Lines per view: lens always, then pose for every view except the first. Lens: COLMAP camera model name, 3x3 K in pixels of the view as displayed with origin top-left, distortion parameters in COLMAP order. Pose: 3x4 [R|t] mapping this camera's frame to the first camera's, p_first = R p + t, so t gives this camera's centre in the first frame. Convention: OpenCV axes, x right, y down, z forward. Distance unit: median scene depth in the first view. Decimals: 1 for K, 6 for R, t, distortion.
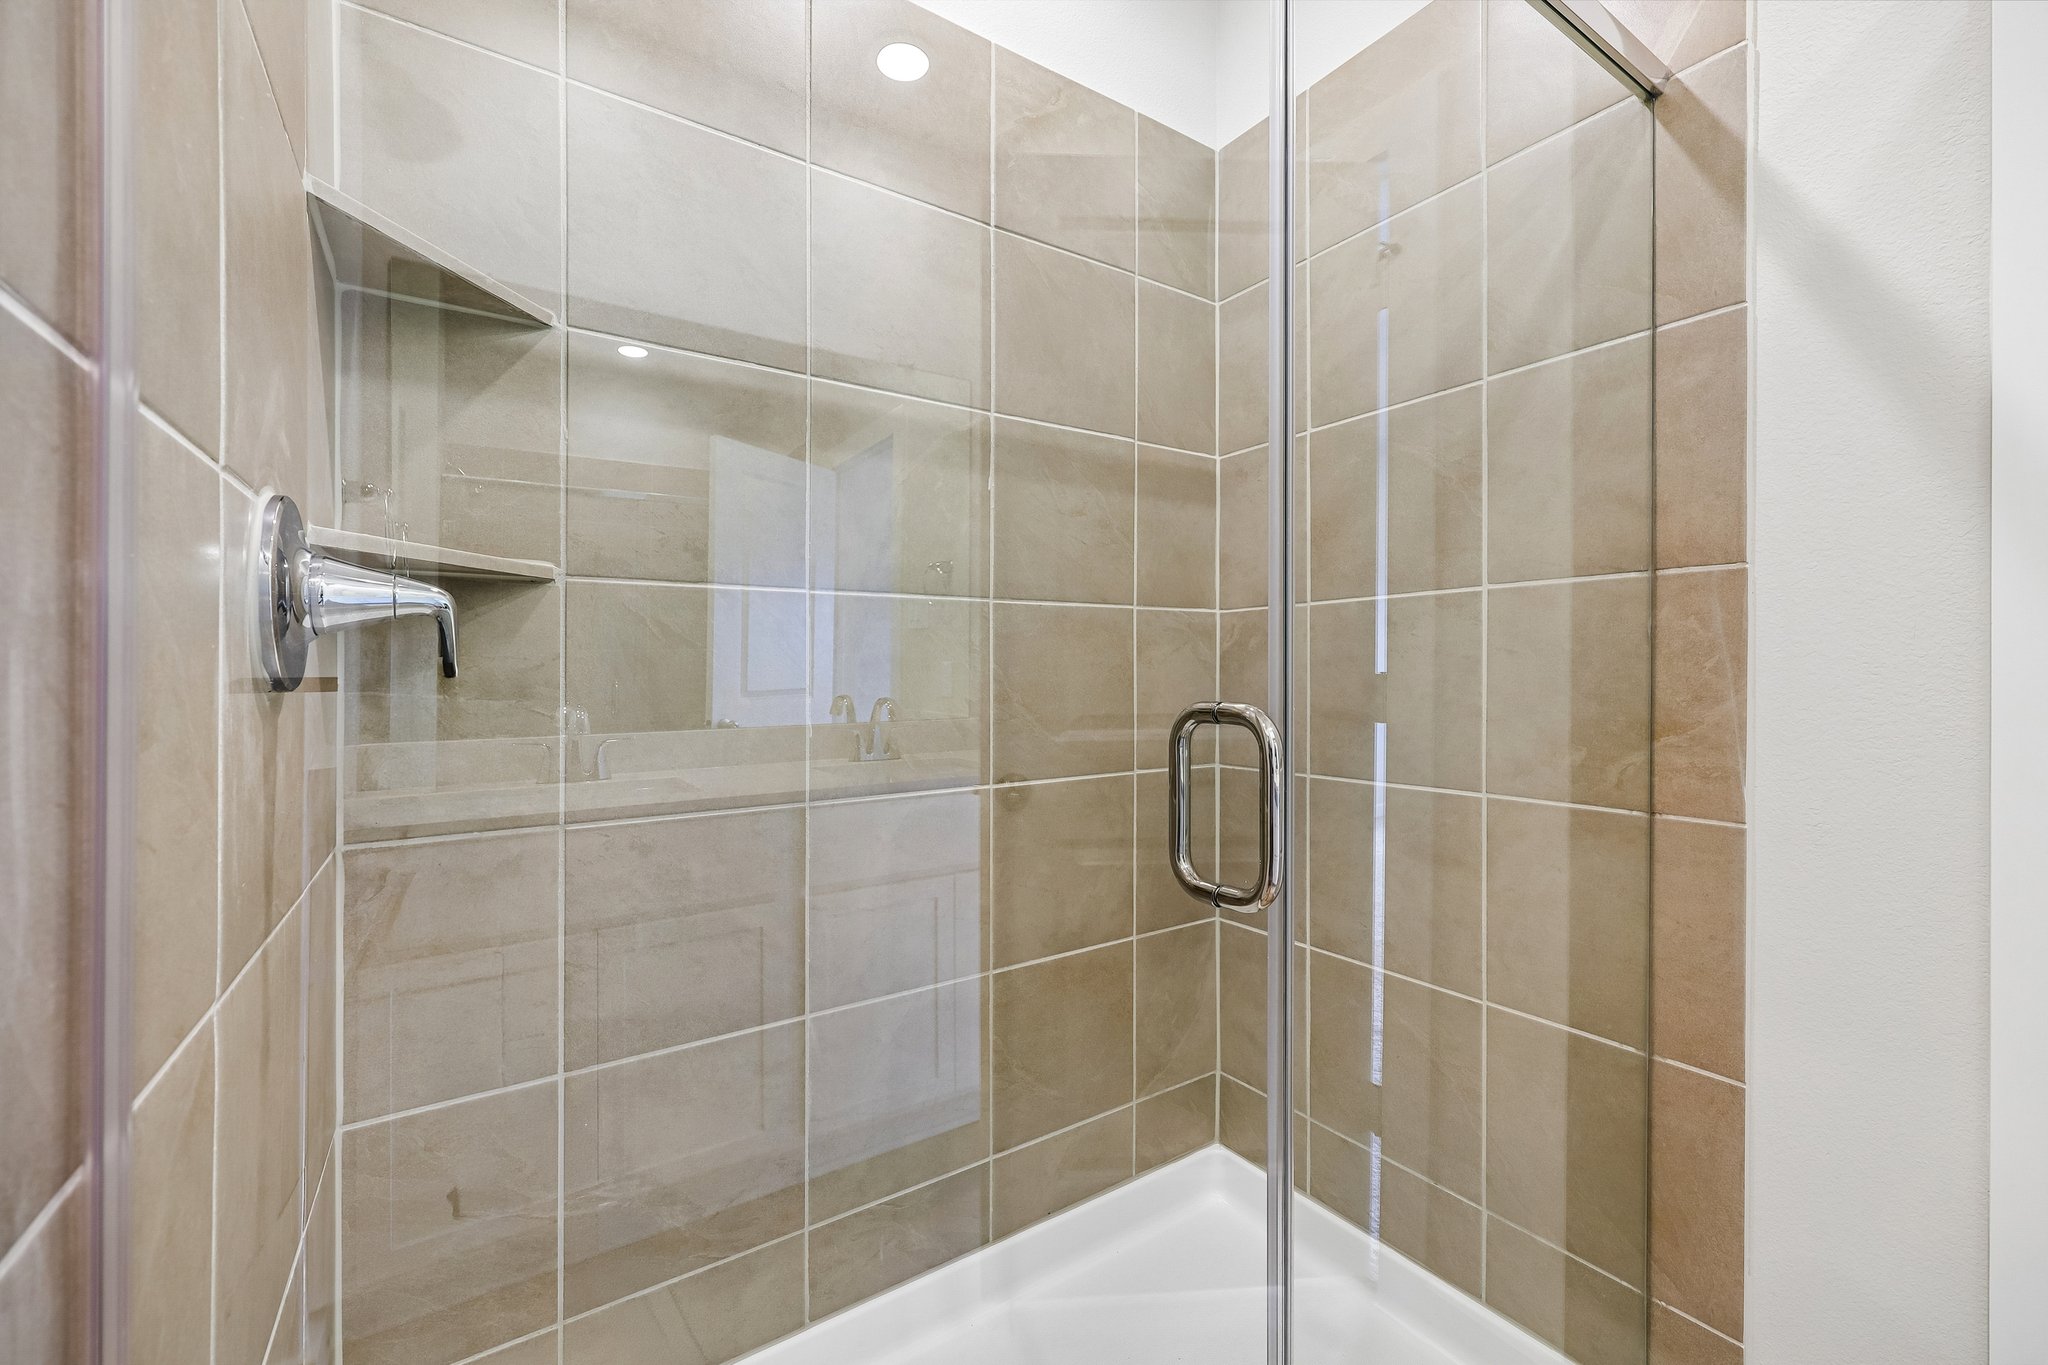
lens RADIAL K [[836.4, 0, 1024.0], [0, 836.4, 682.5], [0, 0, 1]] dist [-0.000047, -0.000129]
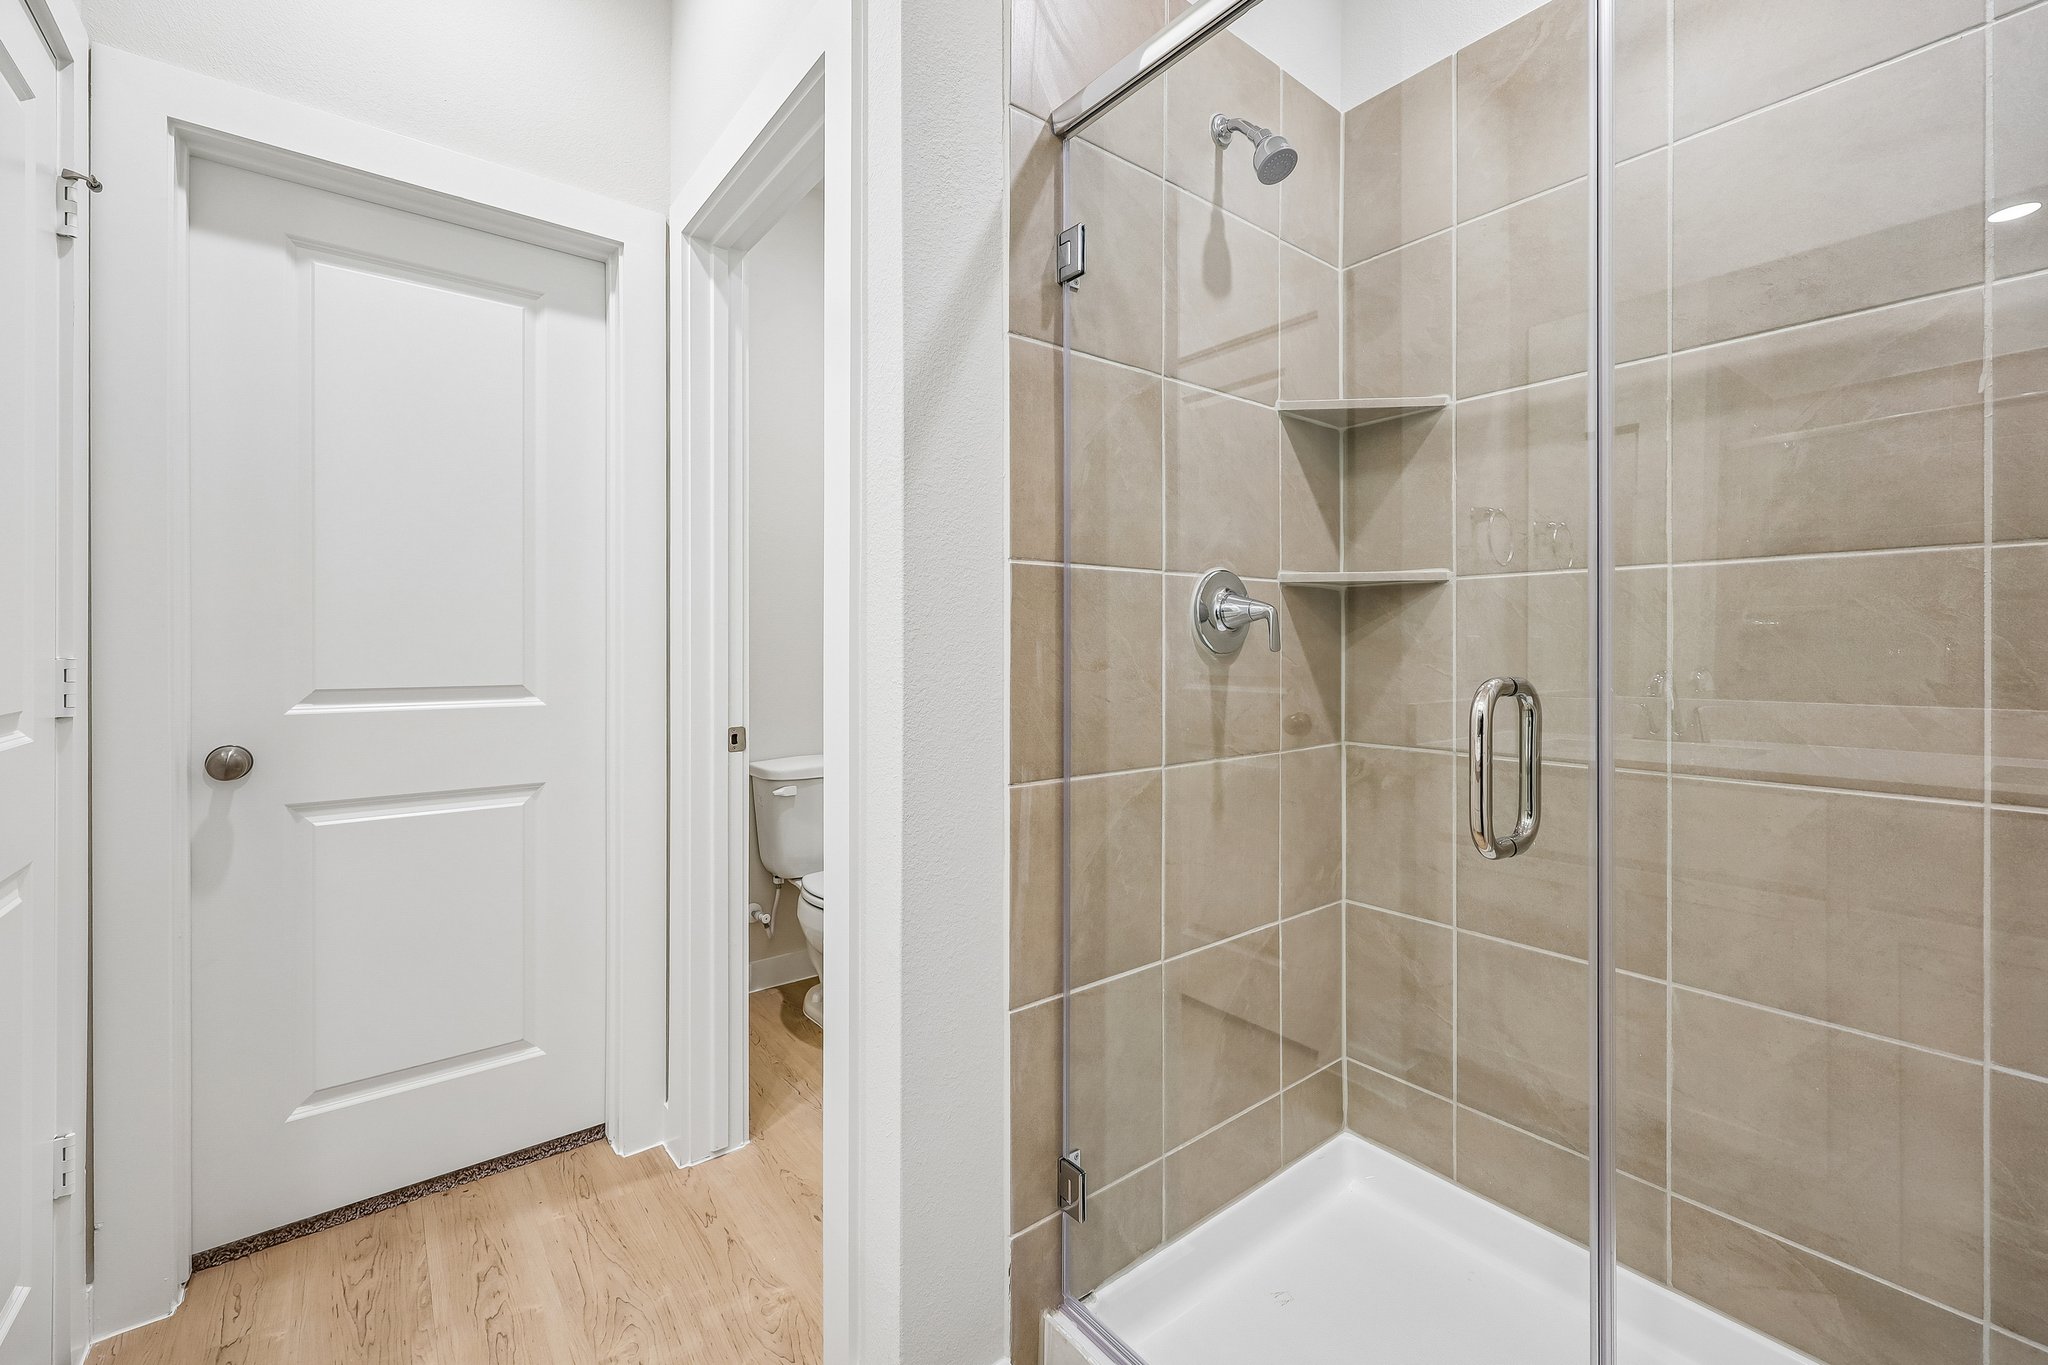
lens RADIAL K [[848.2, 0, 1033.6], [0, 848.2, 649.5], [0, 0, 1]] dist [-0.002072, -0.000002]
pose [[0.073797, 0.013604, -0.997181, 0.833164], [-0.003538, 0.999904, 0.013379, -0.021013], [0.997267, 0.002540, 0.073838, 0.179503]]
